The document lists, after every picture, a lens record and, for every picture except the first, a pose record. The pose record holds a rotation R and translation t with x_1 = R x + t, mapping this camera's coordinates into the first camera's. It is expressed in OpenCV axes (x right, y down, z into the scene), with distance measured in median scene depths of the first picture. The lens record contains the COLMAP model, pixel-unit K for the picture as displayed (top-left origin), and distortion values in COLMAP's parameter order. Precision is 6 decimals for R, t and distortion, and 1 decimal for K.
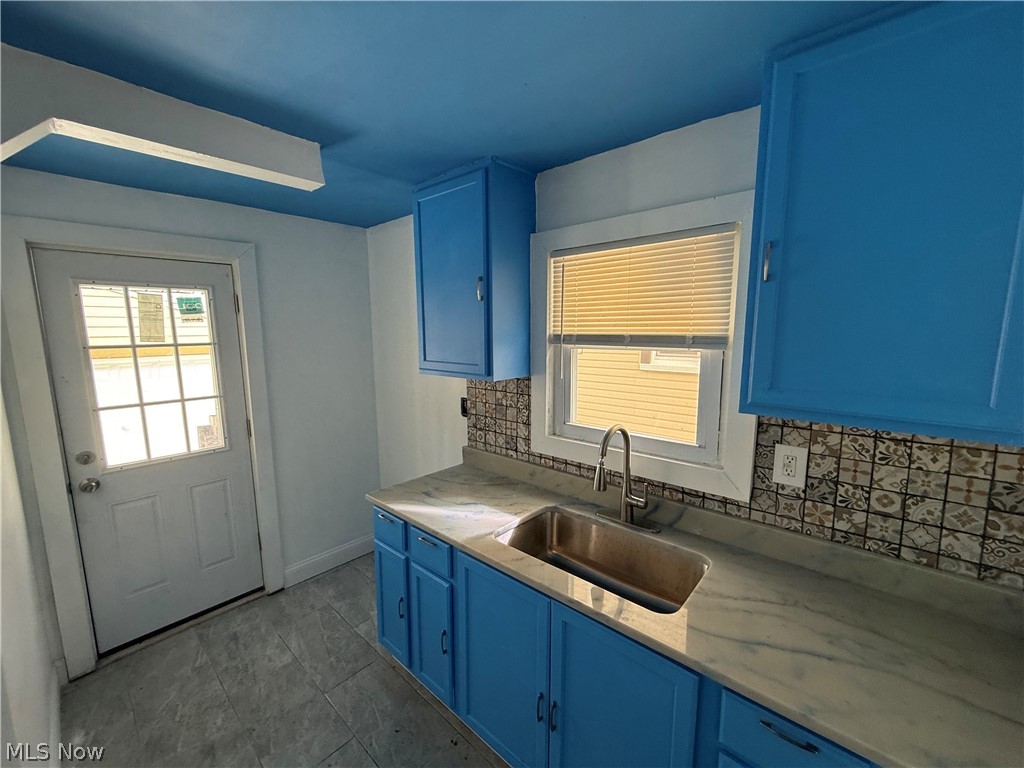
lens RADIAL K [[406.8, 0, 509.2], [0, 406.8, 381.8], [0, 0, 1]] dist [-0.001638, -0.000131]
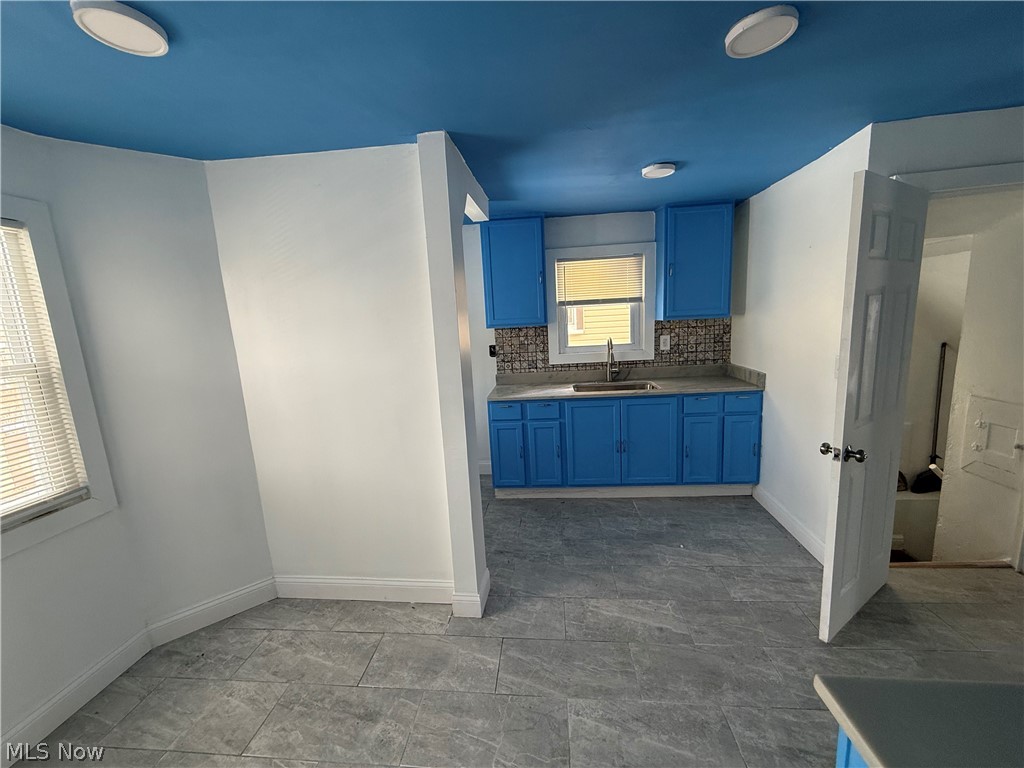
lens RADIAL K [[406.8, 0, 514.2], [0, 406.8, 381.5], [0, 0, 1]] dist [-0.001638, -0.000131]
pose [[0.810328, -0.150085, 0.566430, -1.432226], [0.127574, 0.988642, 0.079452, 0.094829], [-0.571920, 0.007879, 0.820271, -0.561877]]
